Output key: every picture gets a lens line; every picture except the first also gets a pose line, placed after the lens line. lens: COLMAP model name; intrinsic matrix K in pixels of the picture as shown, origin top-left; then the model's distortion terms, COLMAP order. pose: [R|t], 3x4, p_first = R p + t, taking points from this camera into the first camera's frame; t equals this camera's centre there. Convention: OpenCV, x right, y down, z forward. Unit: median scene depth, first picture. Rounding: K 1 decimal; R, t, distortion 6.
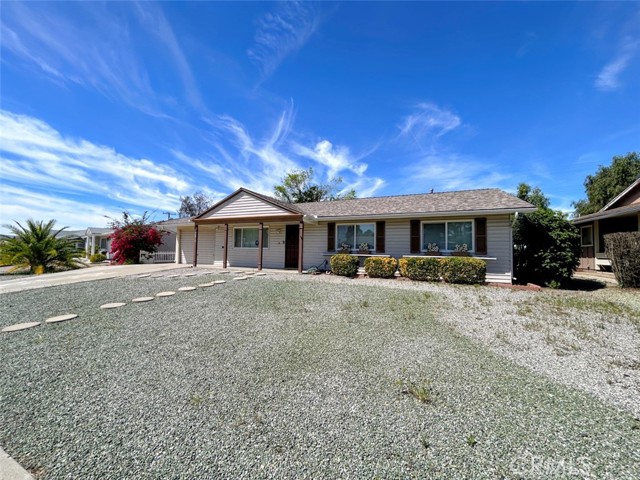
lens RADIAL K [[259.6, 0, 320.0], [0, 259.6, 240.0], [0, 0, 1]] dist [0.000227, -0.000450]
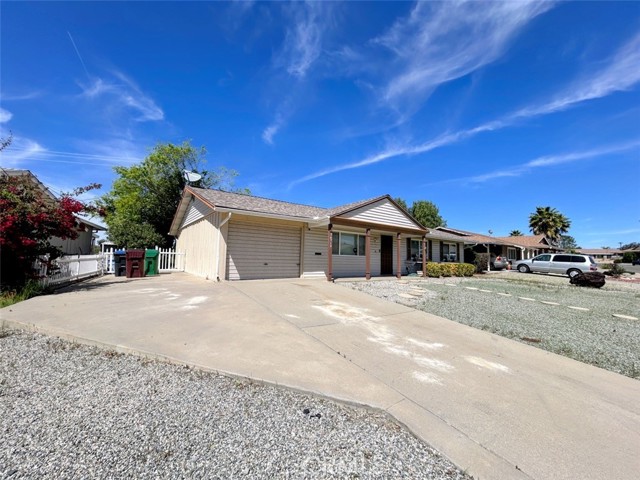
lens RADIAL K [[259.6, 0, 320.0], [0, 259.6, 240.0], [0, 0, 1]] dist [0.000227, -0.000450]
pose [[0.471867, 0.052550, 0.880102, -1.079148], [-0.057233, 0.997942, -0.028901, 0.008391], [-0.879810, -0.036733, 0.473903, 0.652930]]
